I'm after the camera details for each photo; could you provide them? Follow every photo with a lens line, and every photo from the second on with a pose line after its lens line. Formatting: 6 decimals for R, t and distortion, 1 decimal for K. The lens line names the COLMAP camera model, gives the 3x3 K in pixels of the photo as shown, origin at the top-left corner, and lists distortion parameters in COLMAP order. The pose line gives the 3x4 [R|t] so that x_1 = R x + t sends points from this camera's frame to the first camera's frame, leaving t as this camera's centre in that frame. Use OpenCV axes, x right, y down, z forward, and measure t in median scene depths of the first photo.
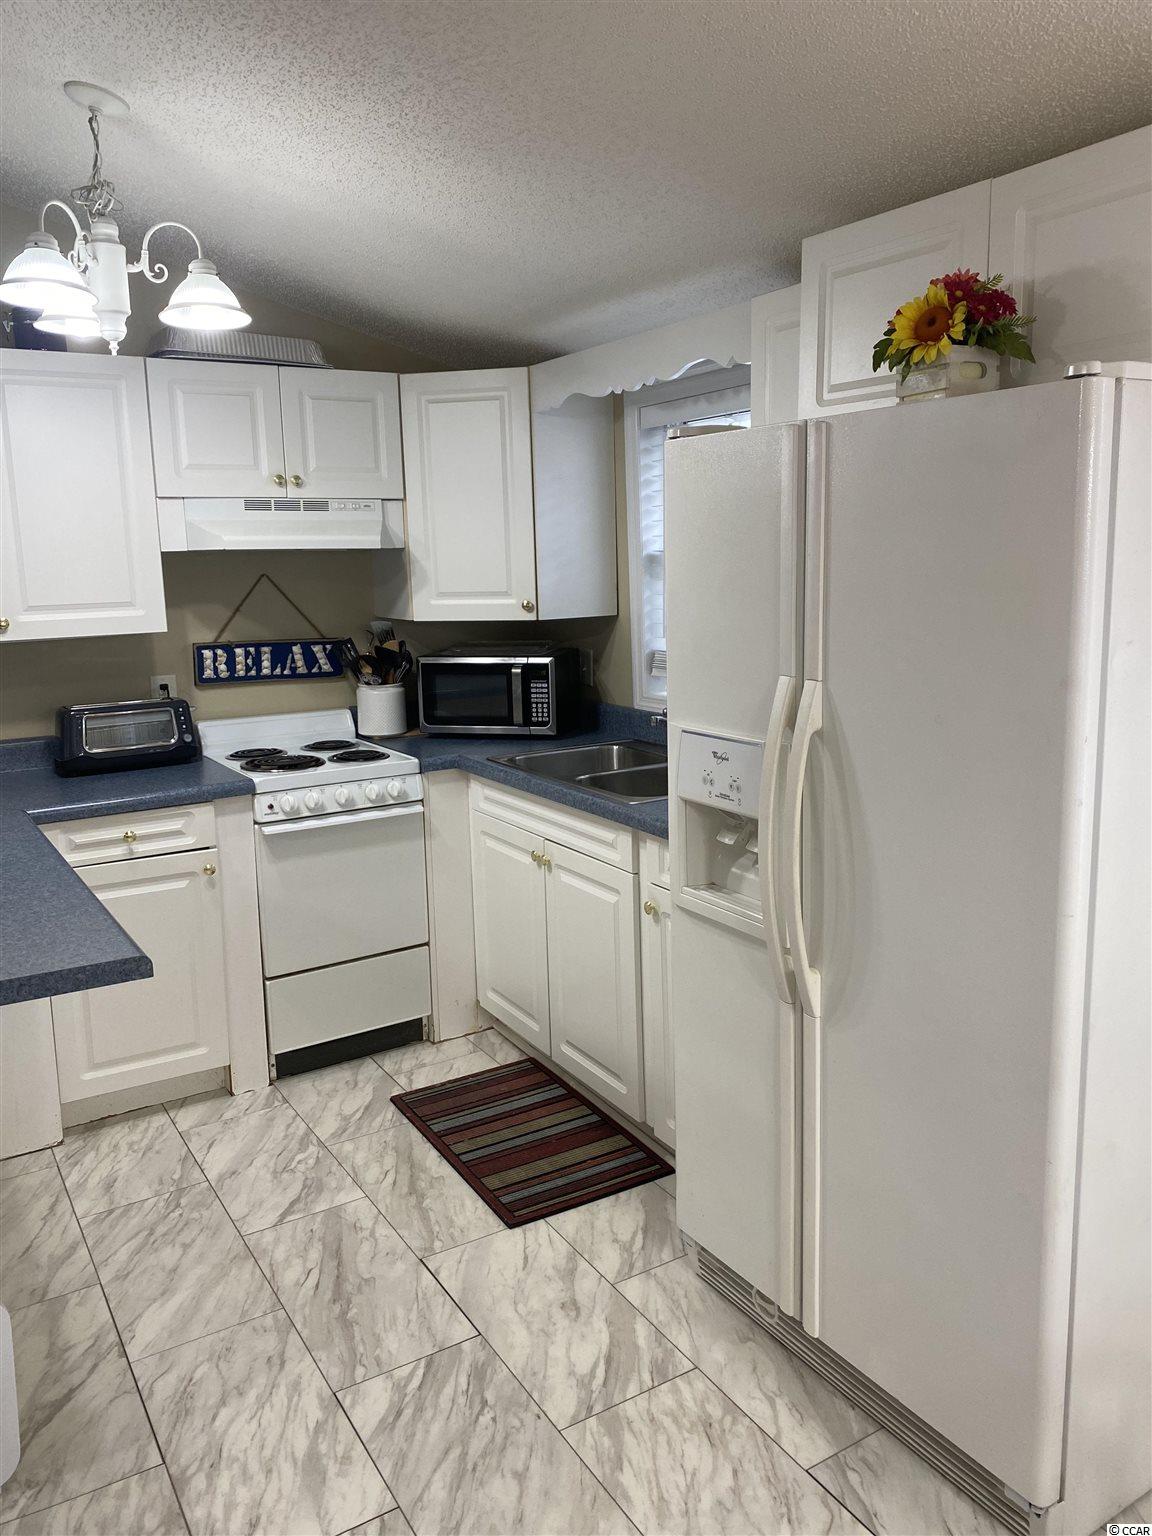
lens RADIAL K [[1171.1, 0, 571.0], [0, 1171.1, 767.7], [0, 0, 1]] dist [0.044338, -0.043286]
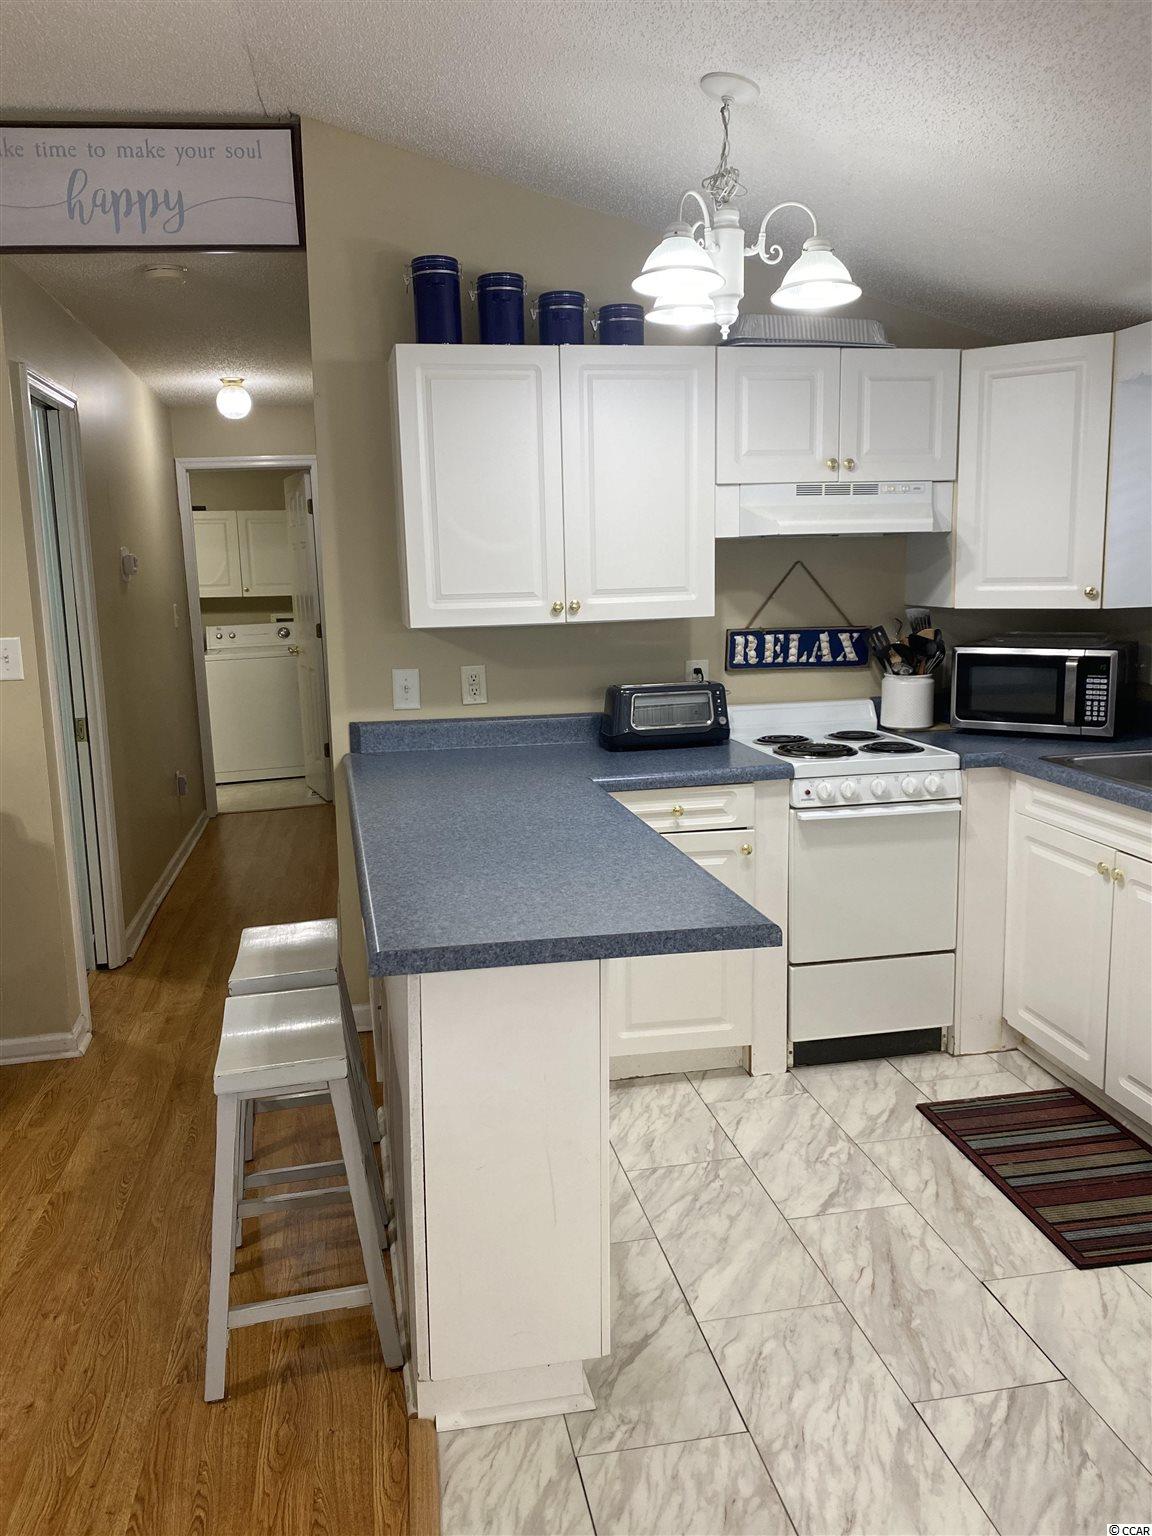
lens RADIAL K [[1171.1, 0, 567.8], [0, 1171.1, 765.5], [0, 0, 1]] dist [0.044338, -0.043286]
pose [[0.938251, 0.060609, -0.340605, -0.115784], [-0.062268, 0.998041, 0.006069, 0.018084], [0.340306, 0.015515, 0.940187, -0.001106]]
